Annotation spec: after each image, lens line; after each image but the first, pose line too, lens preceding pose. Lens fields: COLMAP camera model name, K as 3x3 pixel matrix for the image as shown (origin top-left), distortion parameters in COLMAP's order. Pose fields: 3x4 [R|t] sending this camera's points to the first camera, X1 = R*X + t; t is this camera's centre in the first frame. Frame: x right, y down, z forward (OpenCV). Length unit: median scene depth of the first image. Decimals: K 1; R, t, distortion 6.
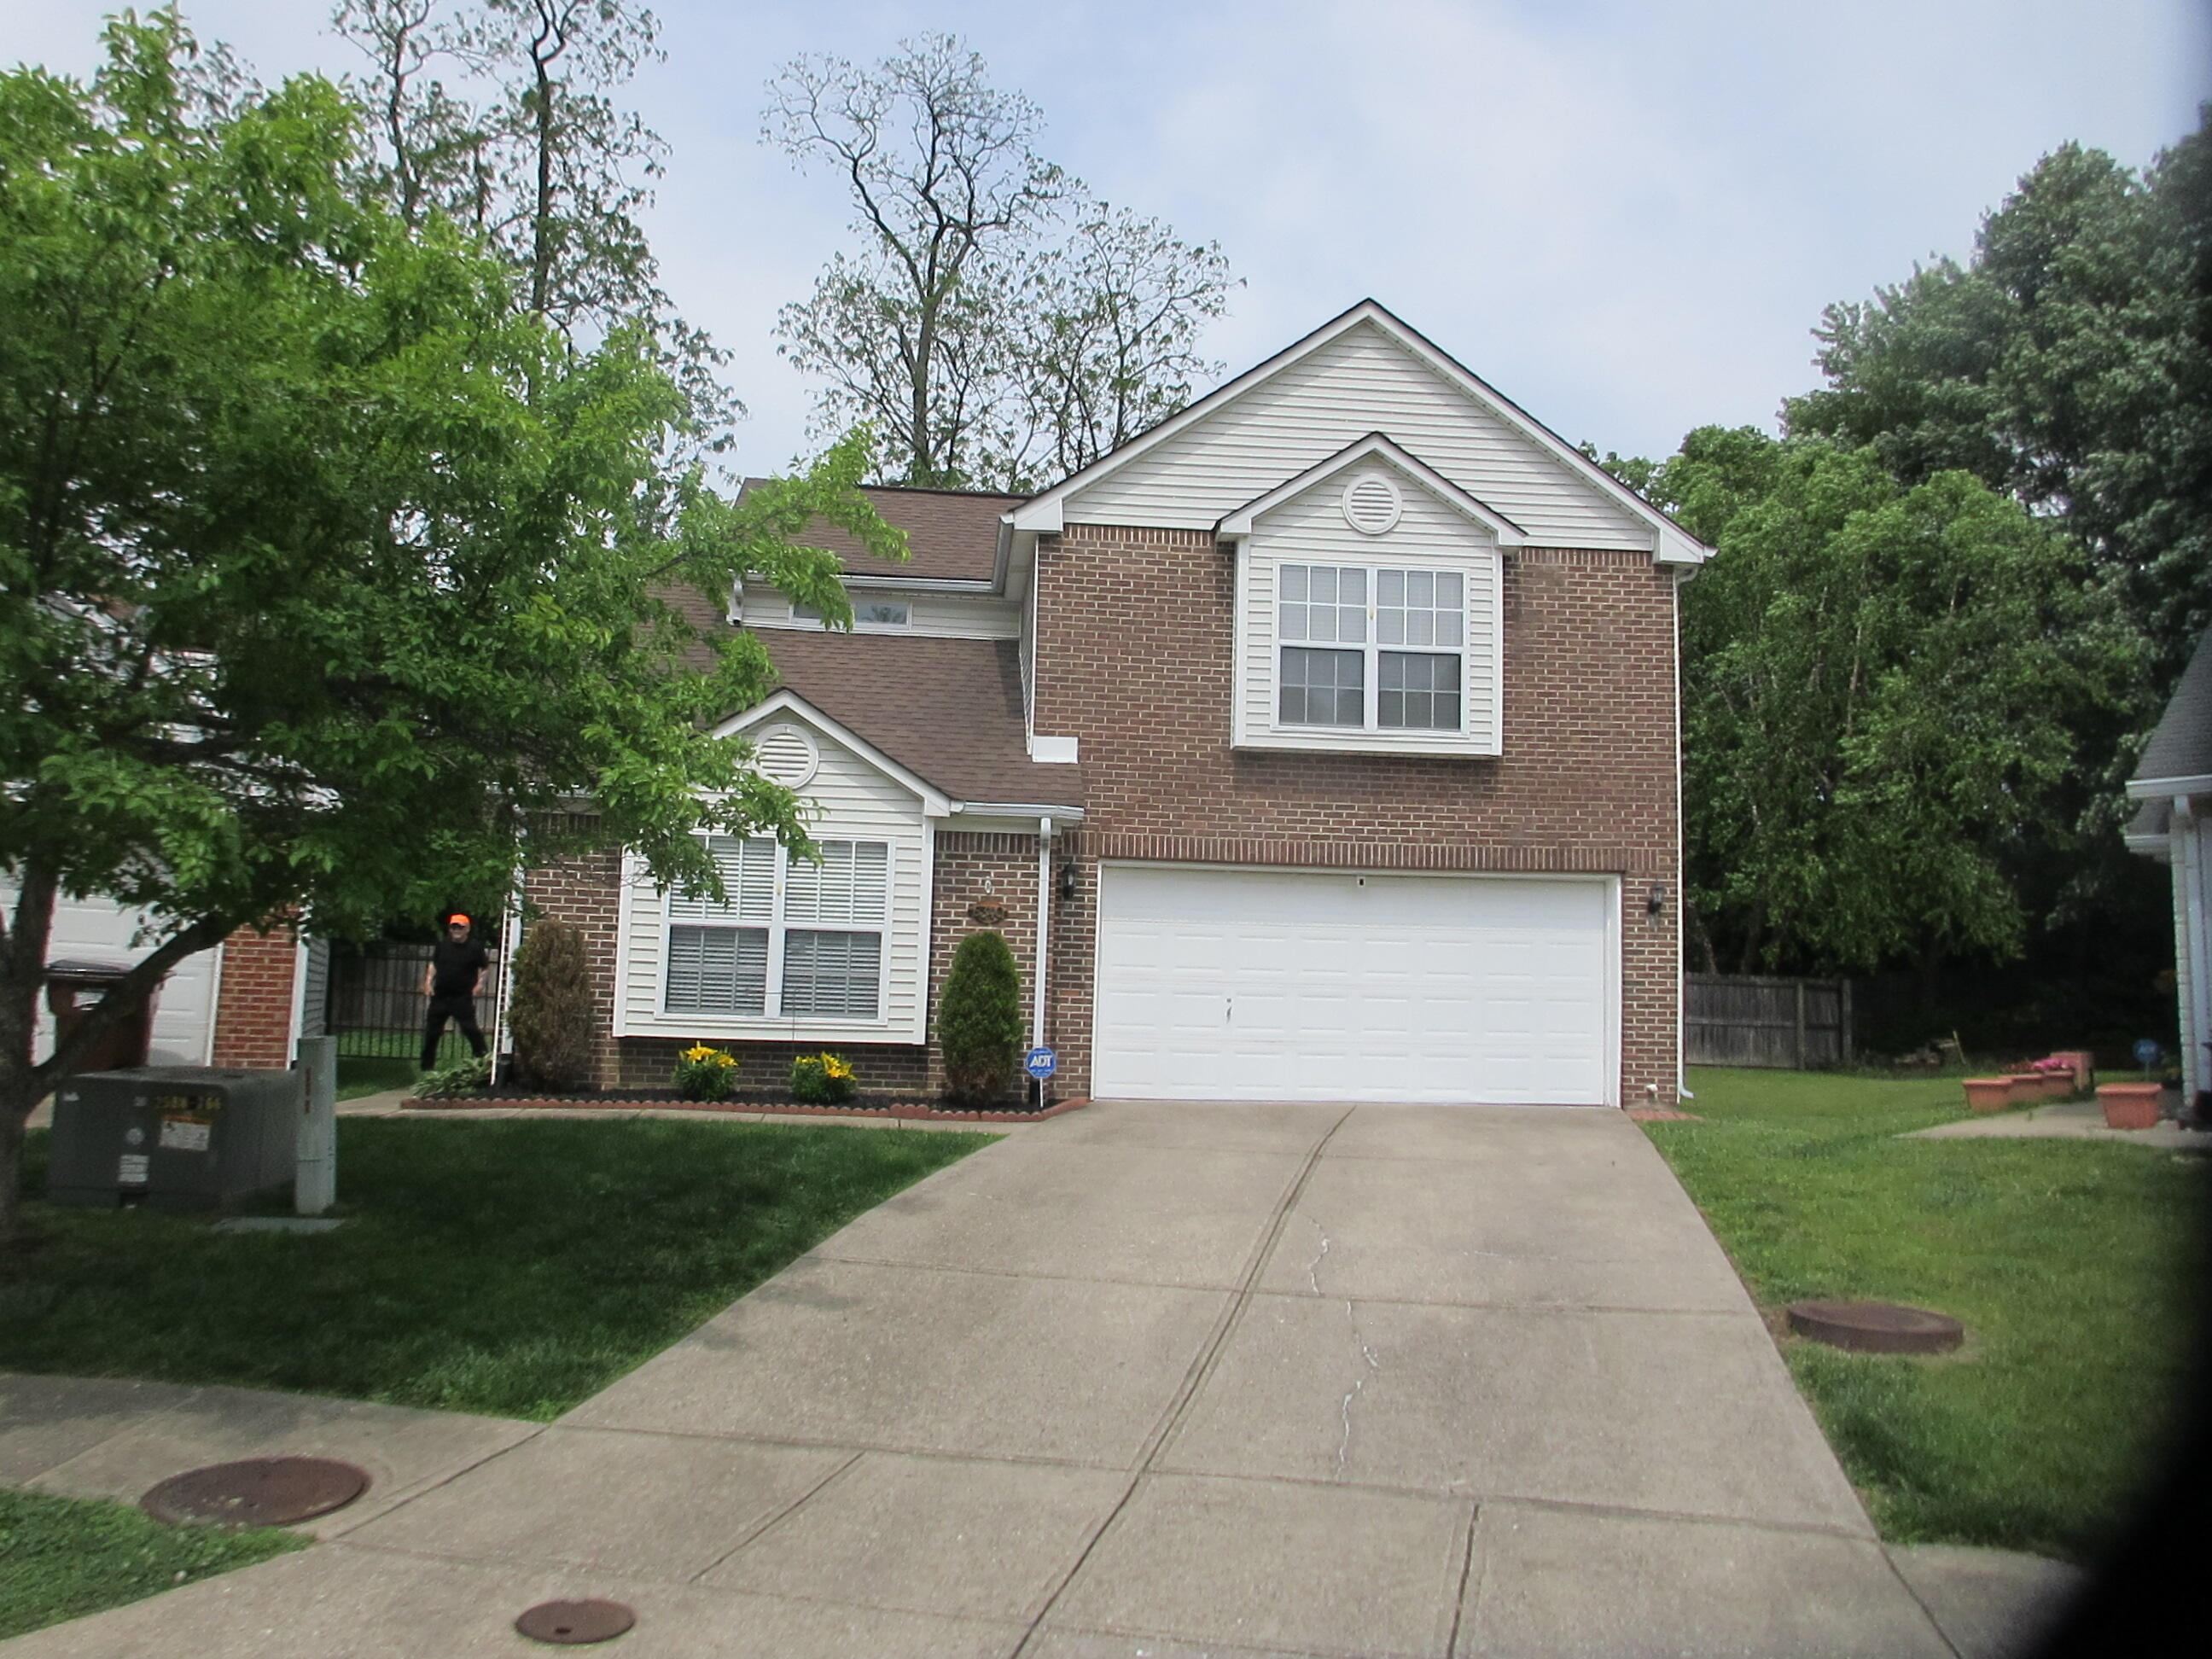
lens RADIAL K [[1604.3, 0, 1104.7], [0, 1604.3, 503.6], [0, 0, 1]] dist [0.001516, 0.007820]
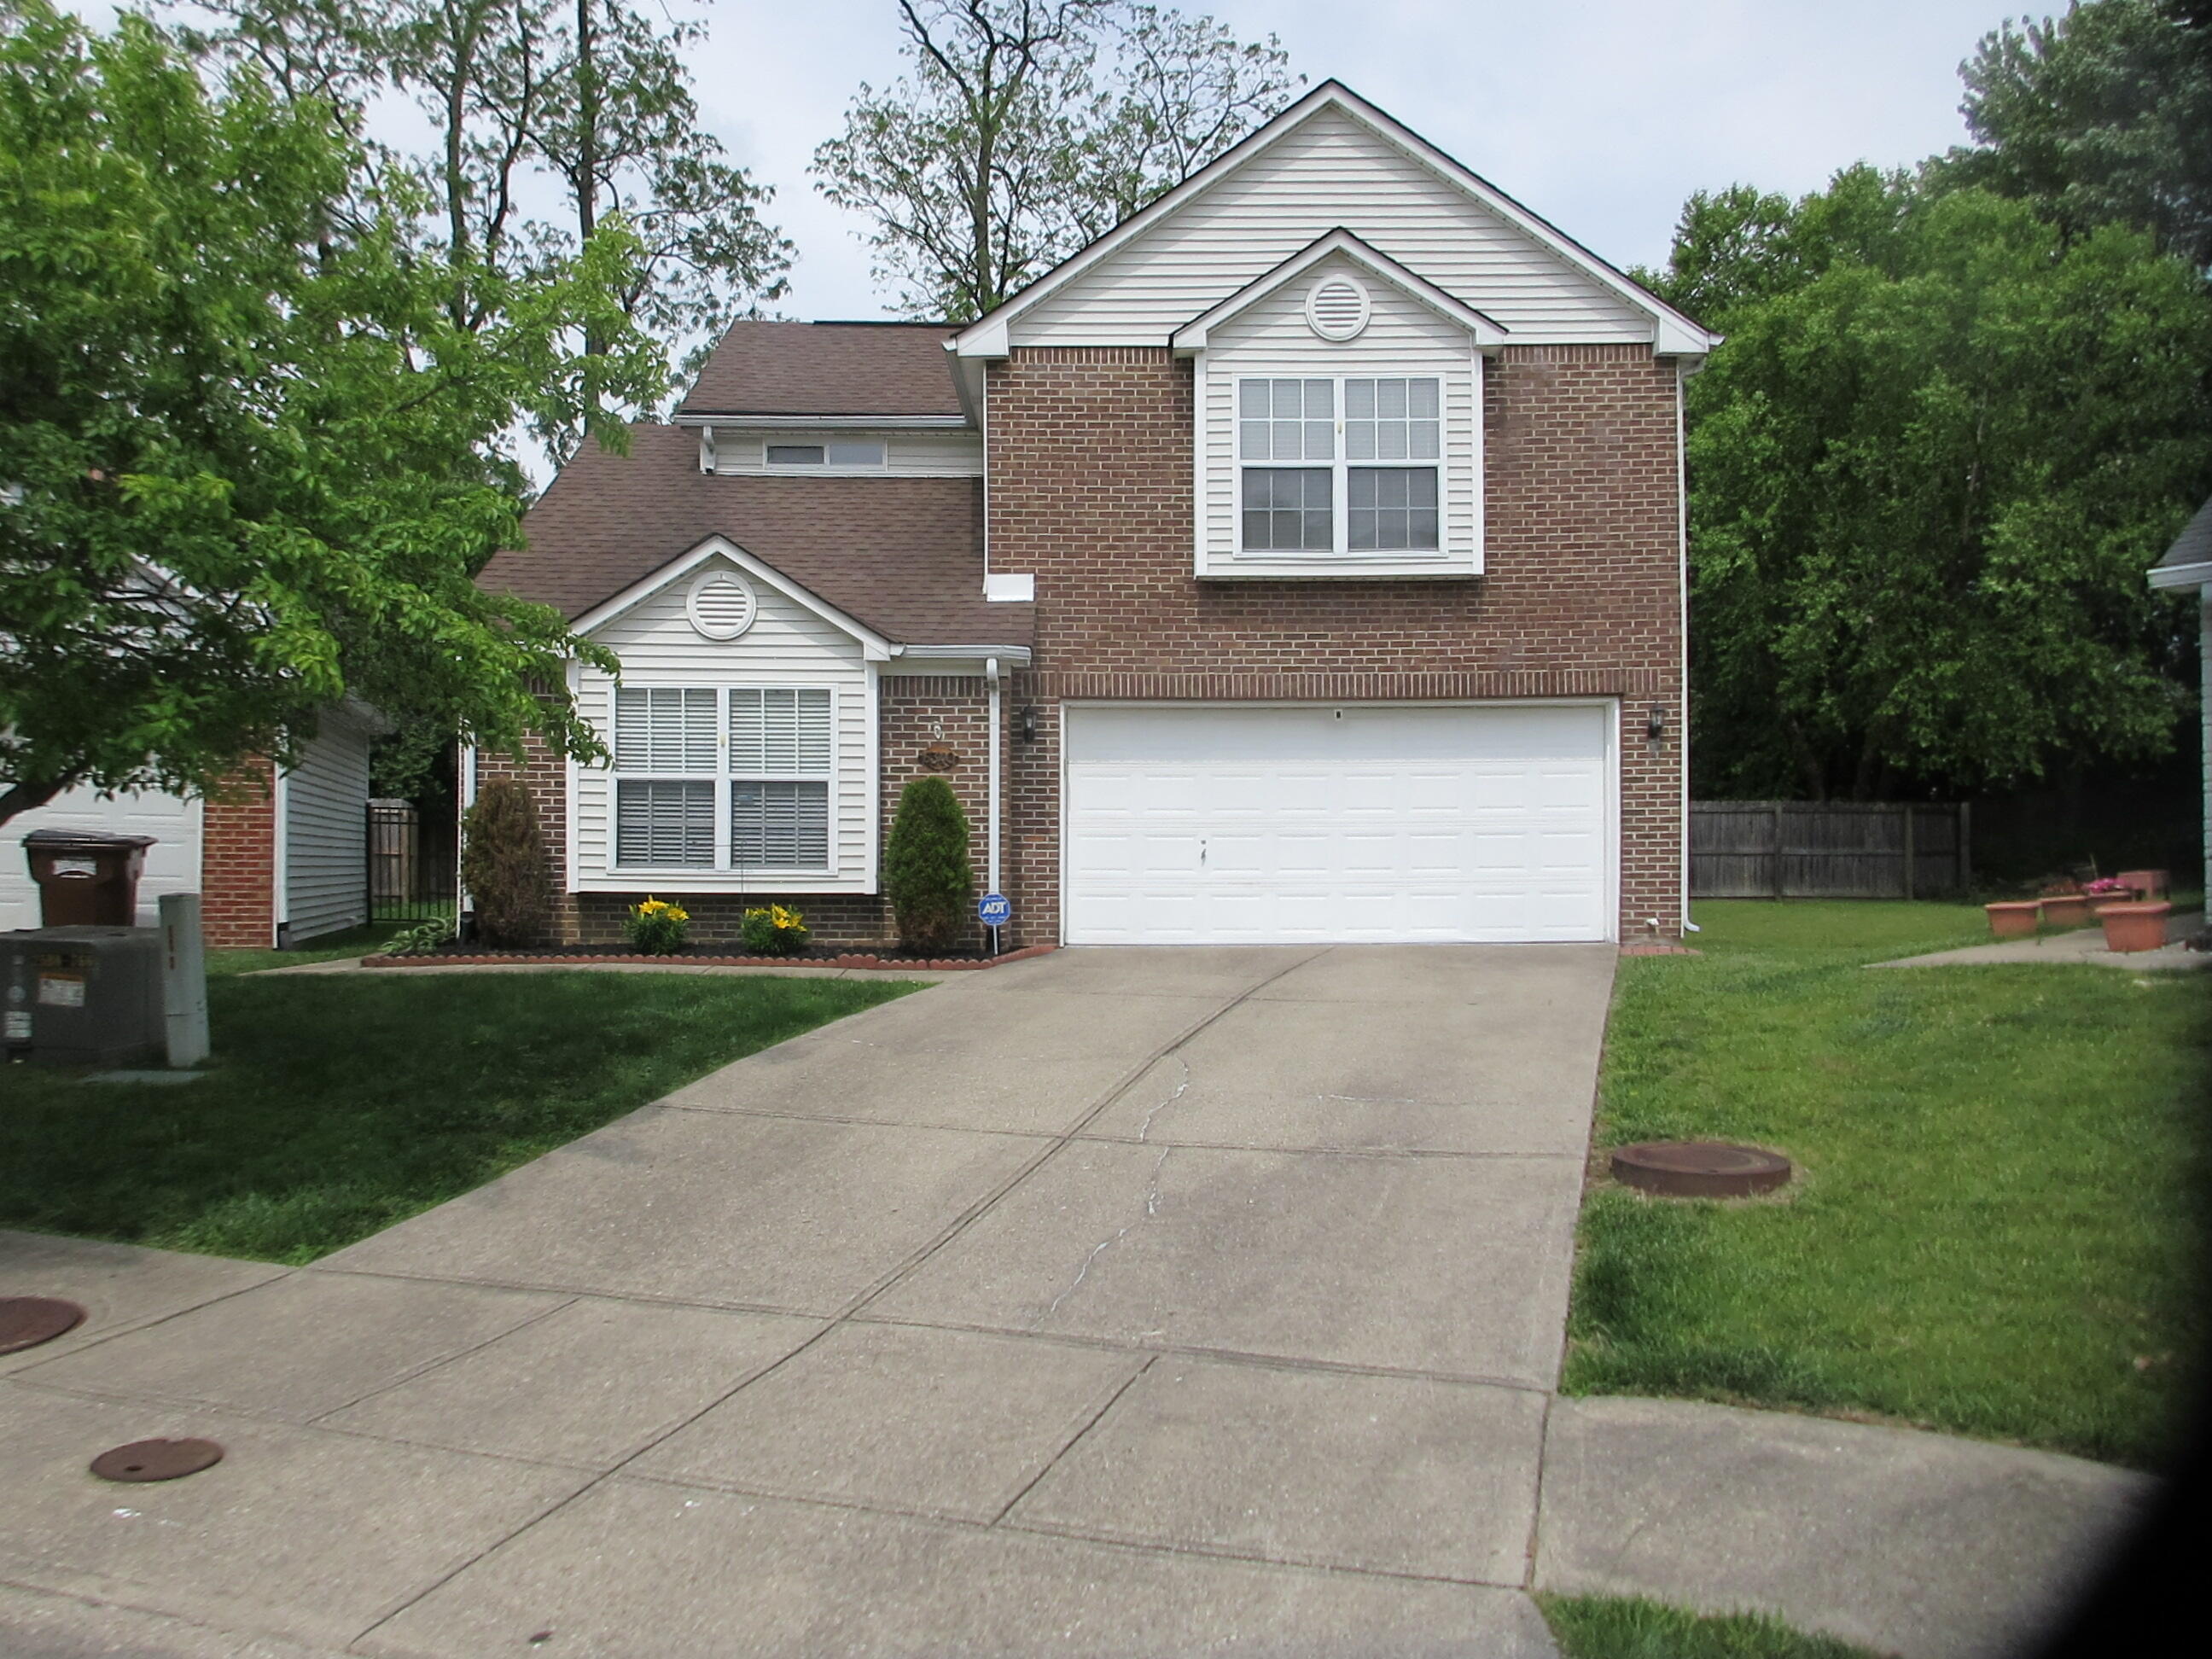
lens RADIAL K [[1677.4, 0, 1106.1], [0, 1677.4, 497.6], [0, 0, 1]] dist [-0.008030, -0.002739]
pose [[0.994038, -0.044881, -0.099366, 0.129760], [0.053854, 0.994525, 0.089549, 0.015764], [0.094803, -0.094367, 0.991013, 0.032795]]
